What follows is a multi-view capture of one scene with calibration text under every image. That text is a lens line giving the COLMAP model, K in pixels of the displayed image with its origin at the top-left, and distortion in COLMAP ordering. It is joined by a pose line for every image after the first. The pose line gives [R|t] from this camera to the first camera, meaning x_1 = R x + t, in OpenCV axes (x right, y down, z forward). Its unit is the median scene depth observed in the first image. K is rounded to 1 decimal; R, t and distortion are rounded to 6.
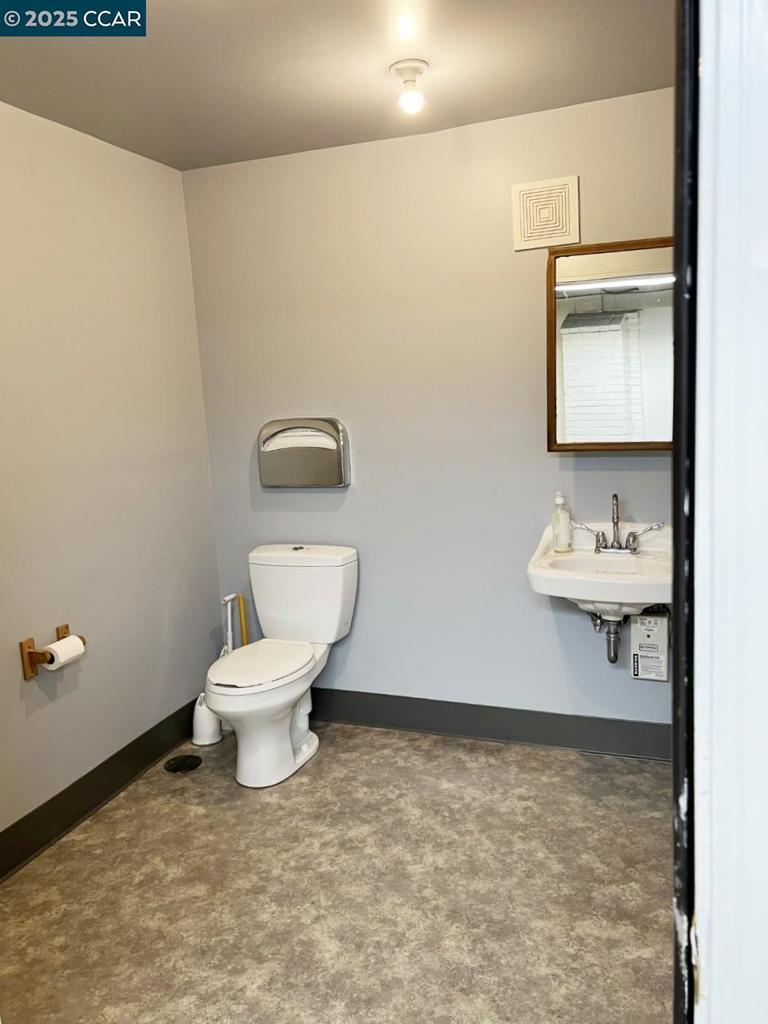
lens RADIAL K [[772.4, 0, 387.0], [0, 772.4, 503.9], [0, 0, 1]] dist [-0.003018, -0.008210]
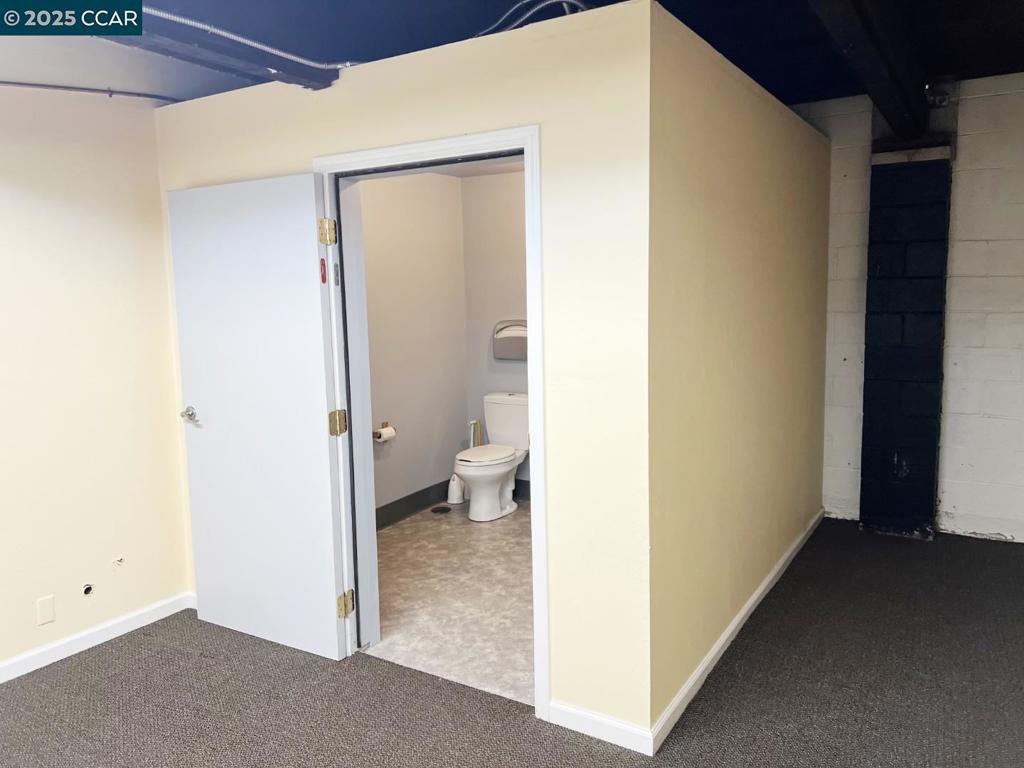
lens RADIAL K [[772.4, 0, 512.4], [0, 772.4, 386.7], [0, 0, 1]] dist [-0.003018, -0.008210]
pose [[0.979501, 0.054748, -0.193857, 0.253260], [-0.057653, 0.998293, -0.009371, 0.064218], [0.193013, 0.020355, 0.980985, -0.806227]]
